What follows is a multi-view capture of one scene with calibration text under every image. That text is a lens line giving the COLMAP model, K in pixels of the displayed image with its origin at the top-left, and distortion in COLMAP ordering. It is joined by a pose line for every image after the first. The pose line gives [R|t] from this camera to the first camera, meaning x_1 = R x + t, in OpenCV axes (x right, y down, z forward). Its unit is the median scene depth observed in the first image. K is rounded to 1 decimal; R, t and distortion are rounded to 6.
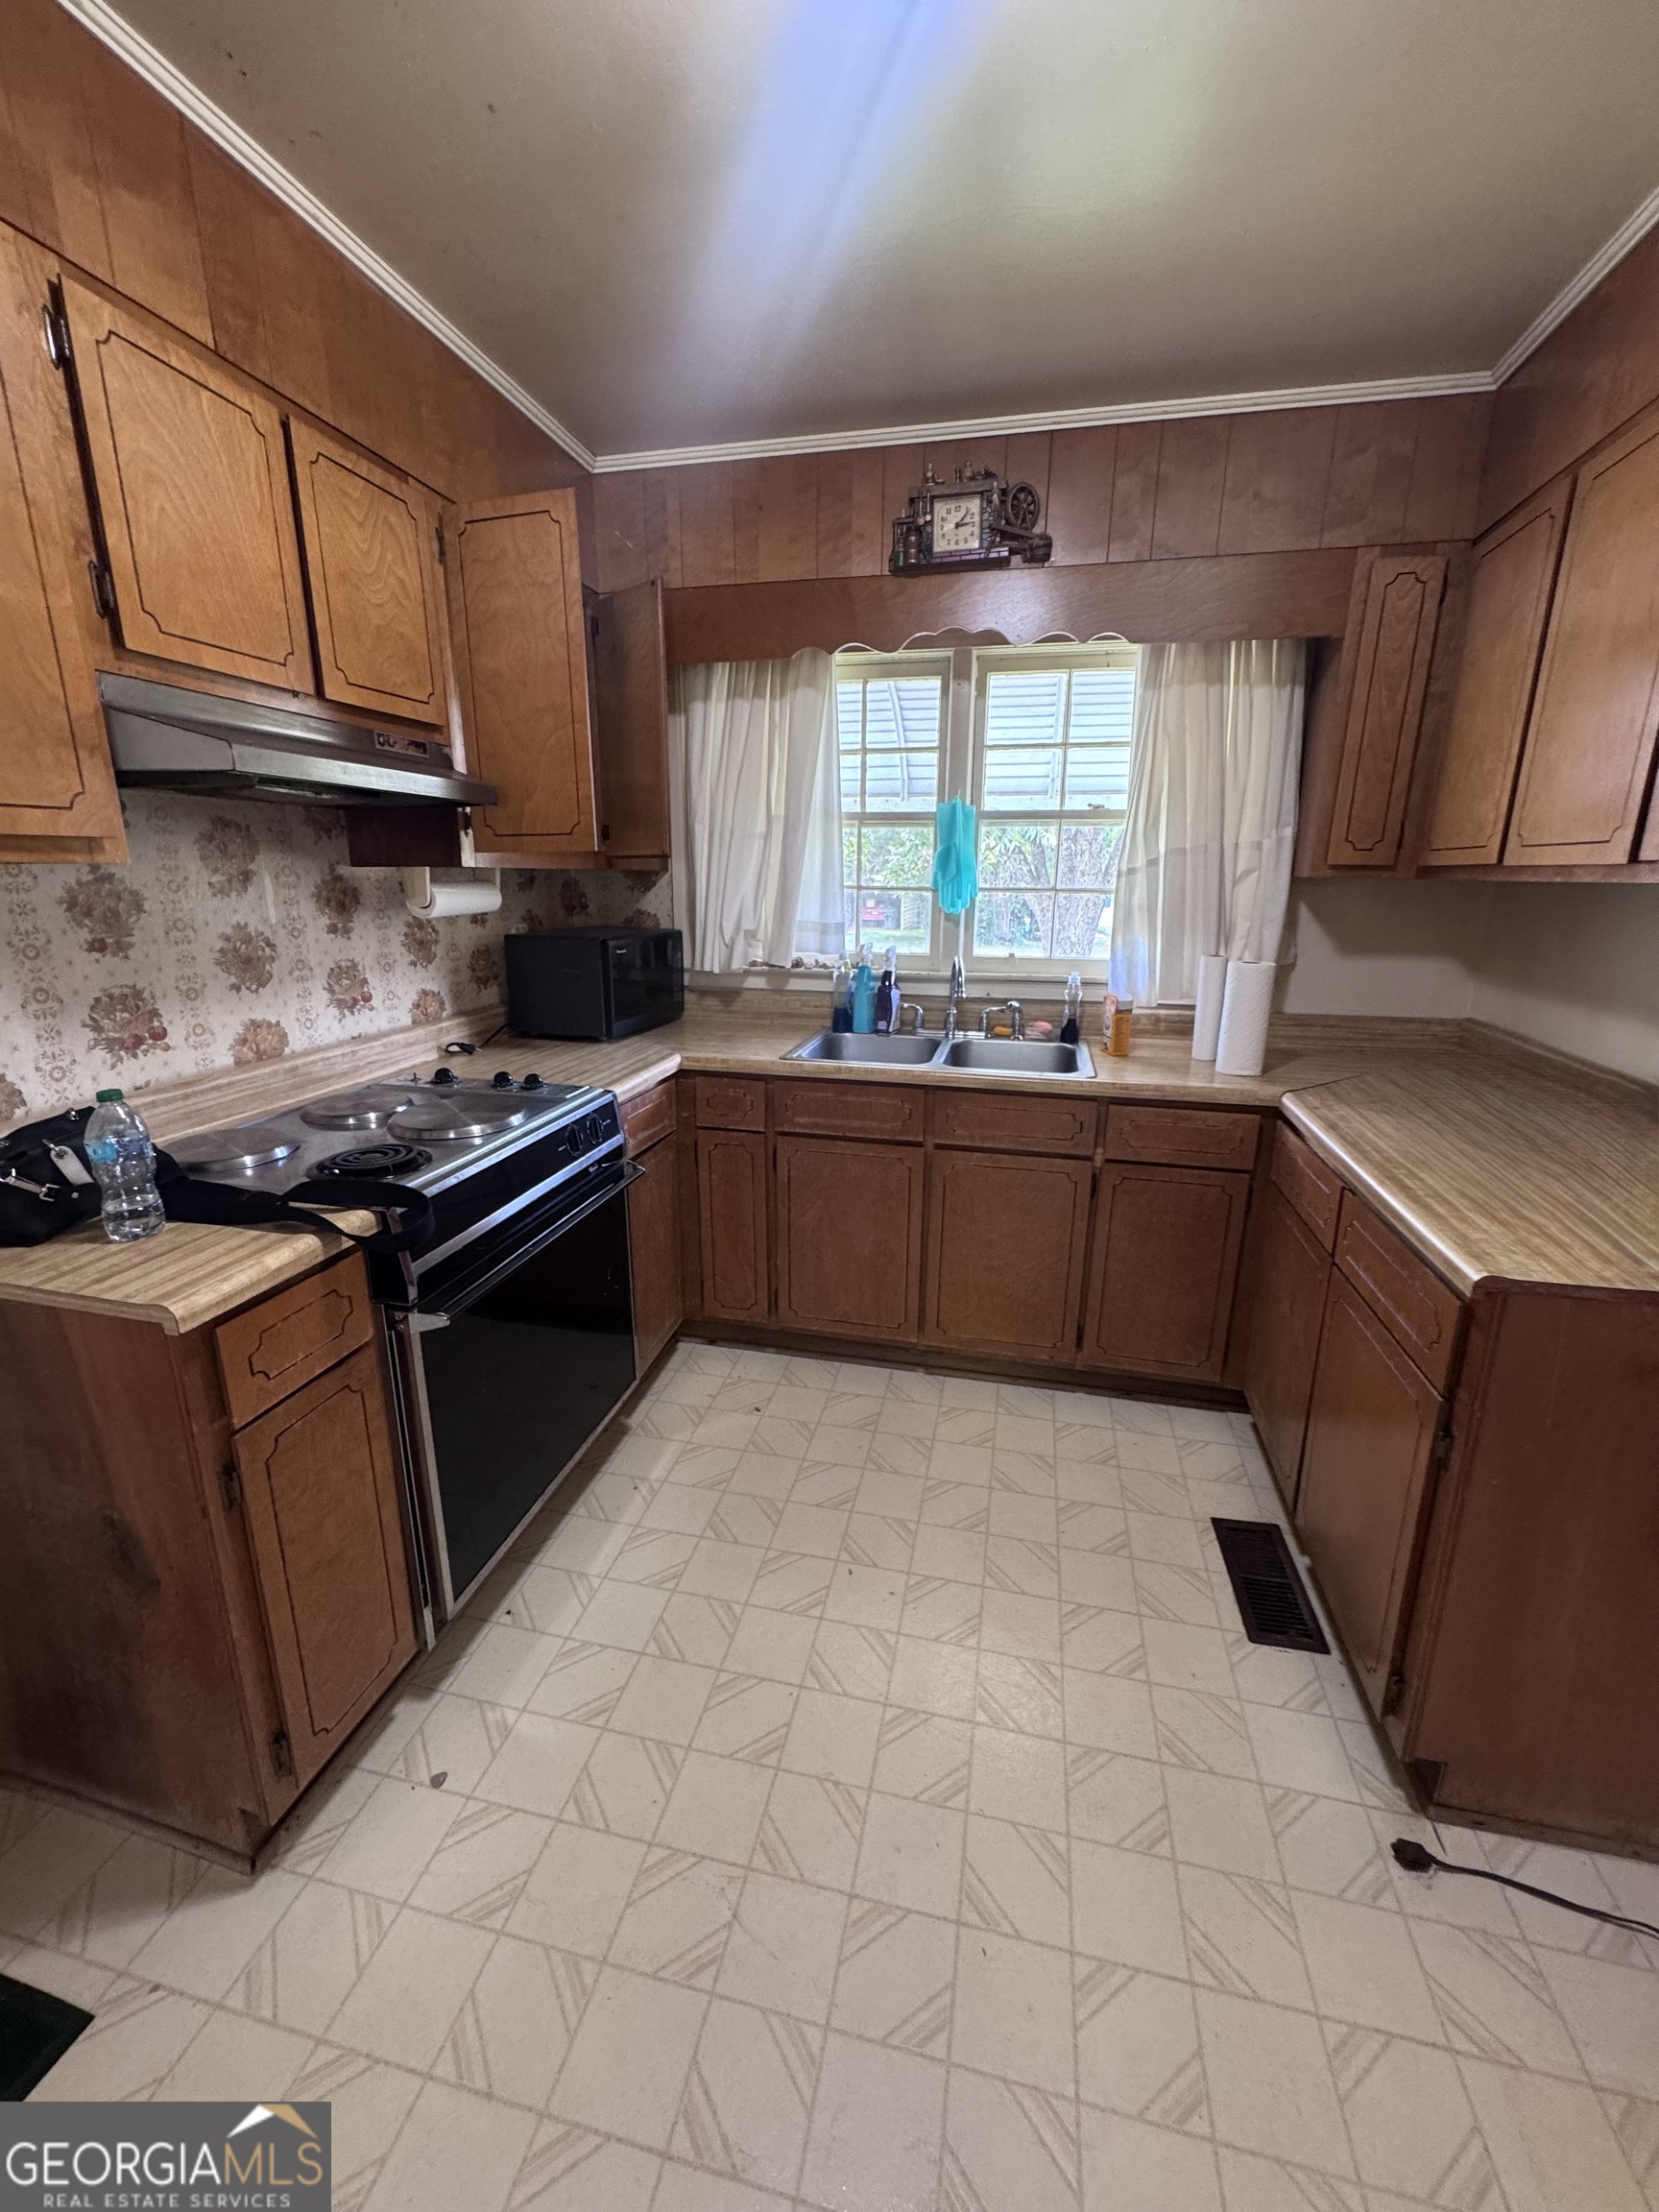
lens RADIAL K [[879.2, 0, 829.5], [0, 879.2, 1106.0], [0, 0, 1]] dist [-0.008408, 0.000241]
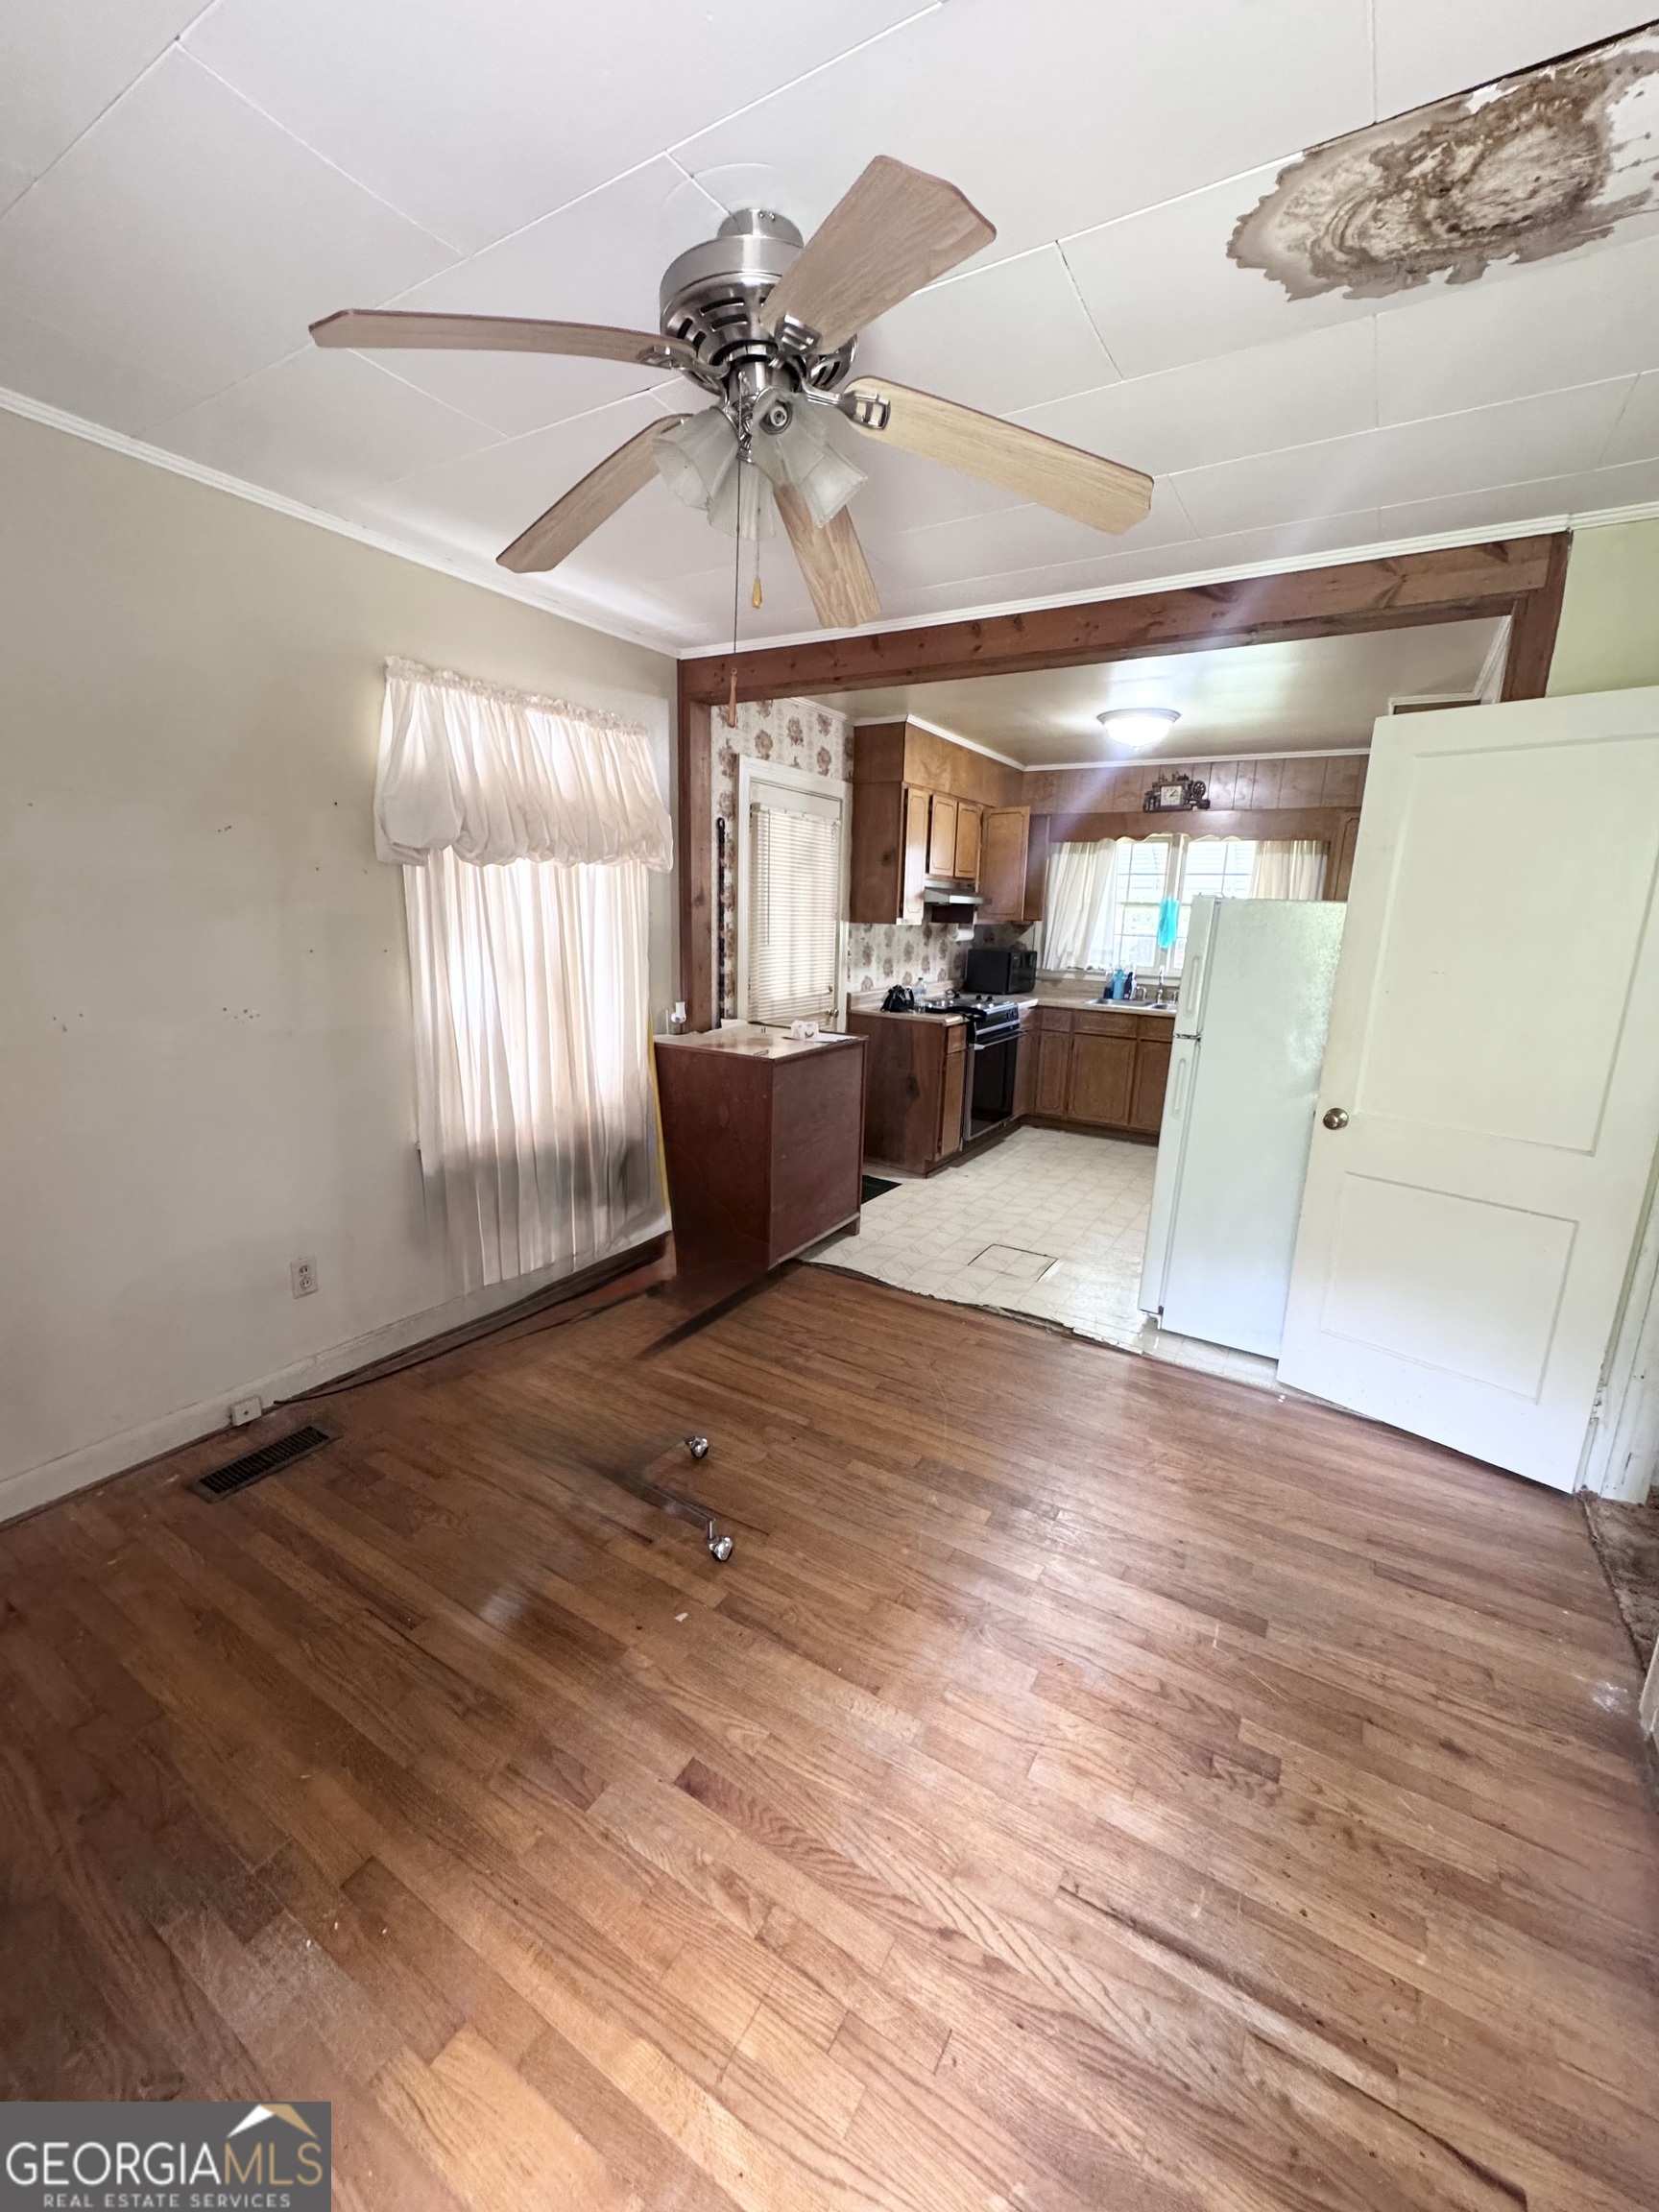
lens RADIAL K [[879.2, 0, 829.5], [0, 879.2, 1106.0], [0, 0, 1]] dist [-0.008408, 0.000241]
pose [[0.947659, 0.088792, -0.306689, 0.061473], [-0.101568, 0.994491, -0.025917, 0.367364], [0.302698, 0.055710, 0.951457, -1.532428]]
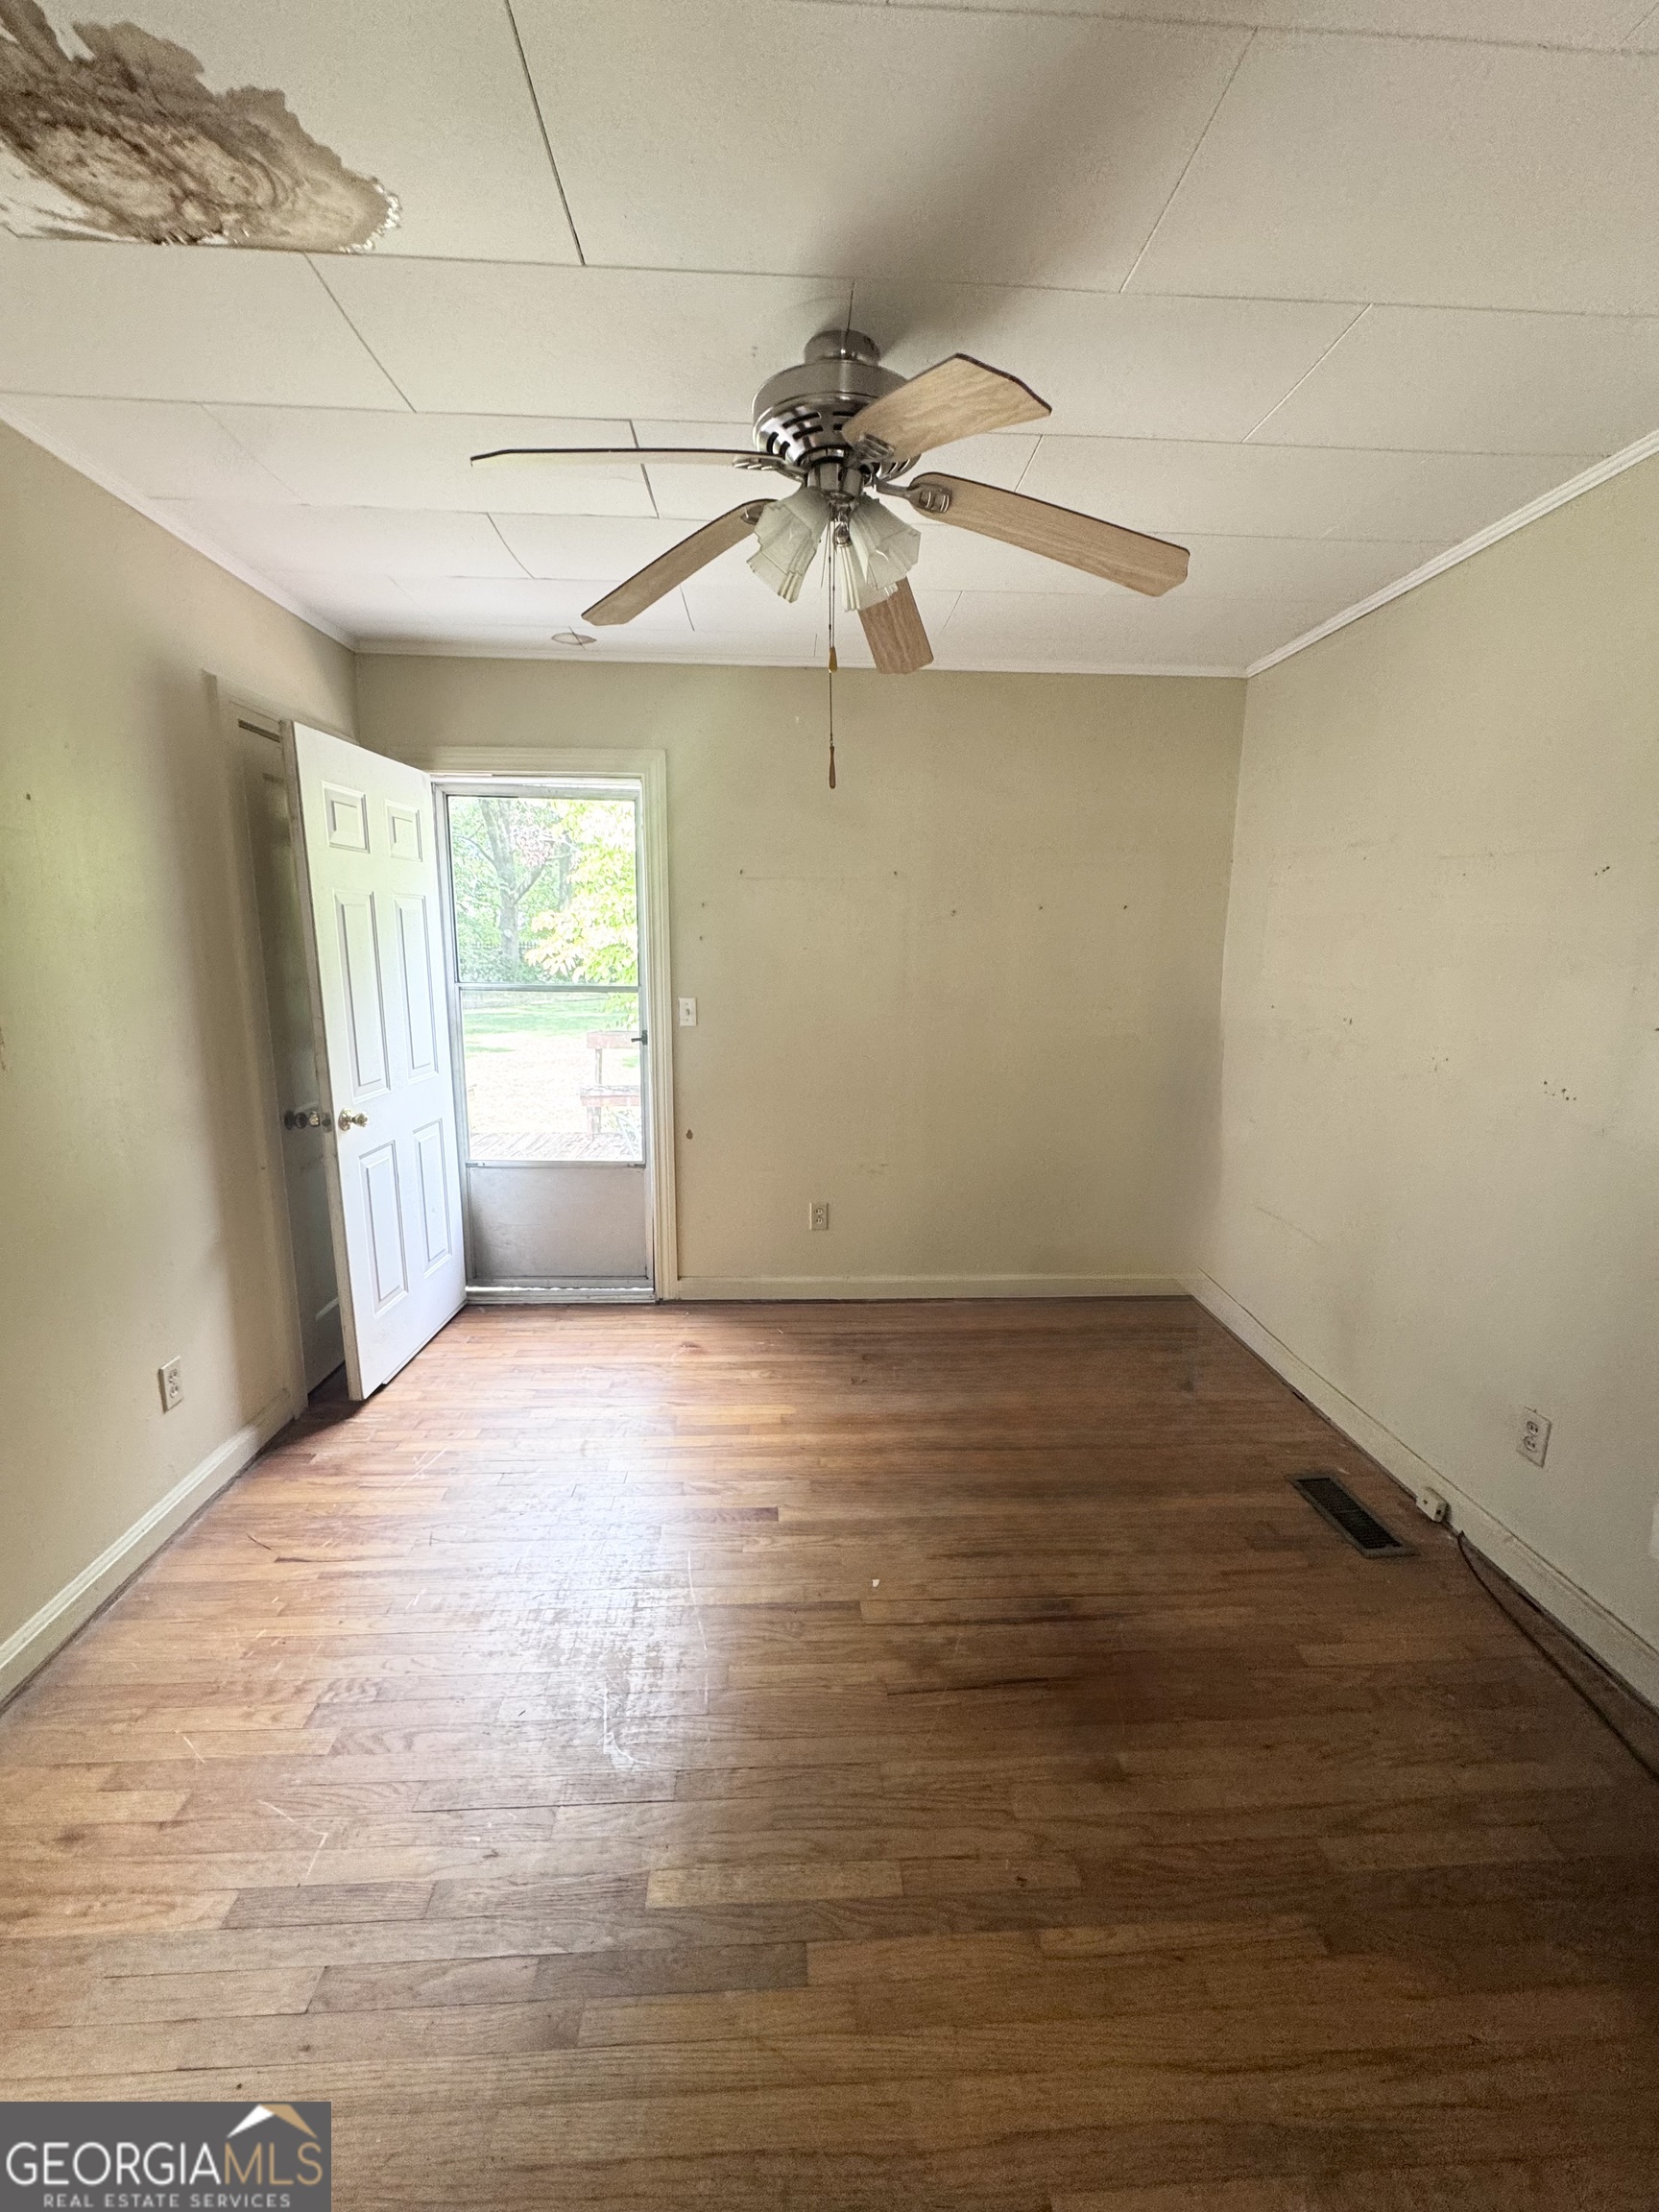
lens RADIAL K [[879.2, 0, 829.5], [0, 879.2, 1106.0], [0, 0, 1]] dist [-0.008408, 0.000241]
pose [[-0.960636, 0.034119, -0.275705, 0.001438], [-0.087381, 0.904949, 0.416451, 0.038049], [0.263708, 0.424149, -0.866346, -0.273561]]
